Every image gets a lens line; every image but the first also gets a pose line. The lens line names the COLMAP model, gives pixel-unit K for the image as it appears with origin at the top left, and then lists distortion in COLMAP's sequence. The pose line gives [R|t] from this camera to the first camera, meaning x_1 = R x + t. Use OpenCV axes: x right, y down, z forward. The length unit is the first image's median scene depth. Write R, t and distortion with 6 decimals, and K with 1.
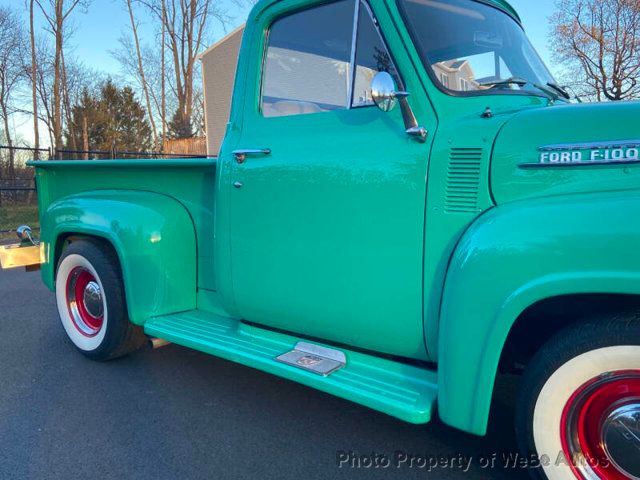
lens RADIAL K [[542.0, 0, 320.9], [0, 542.0, 244.7], [0, 0, 1]] dist [0.115009, -0.142961]
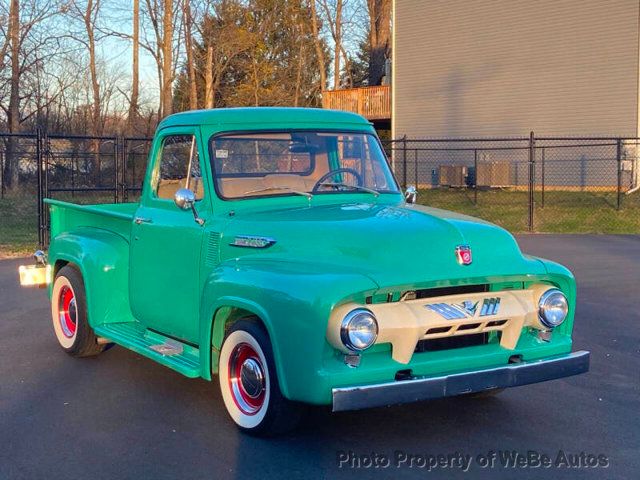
lens RADIAL K [[1126.1, 0, 319.3], [0, 1126.1, 241.8], [0, 0, 1]] dist [0.059901, 0.000000]
pose [[0.949246, 0.048310, -0.310804, 0.062782], [-0.058436, 0.998018, -0.023345, -0.002468], [0.309060, 0.040322, 0.950187, -0.089923]]
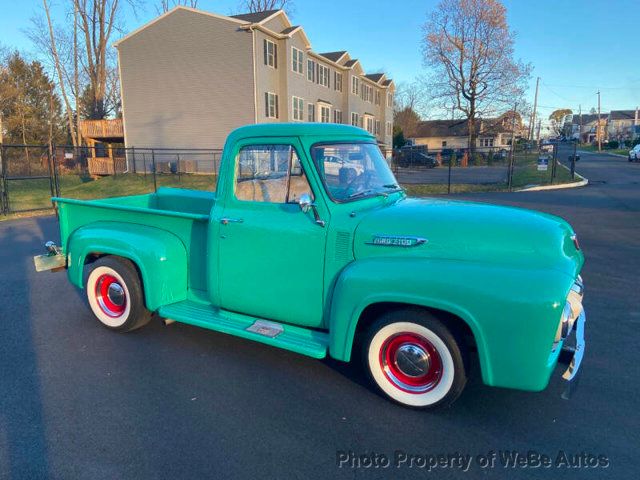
lens RADIAL K [[480.8, 0, 315.8], [0, 480.8, 244.1], [0, 0, 1]] dist [0.112265, -0.132163]
pose [[0.983675, -0.005401, 0.179875, -0.006359], [-0.005905, 0.998042, 0.062262, -0.008494], [-0.179859, -0.062308, 0.981717, -0.029478]]
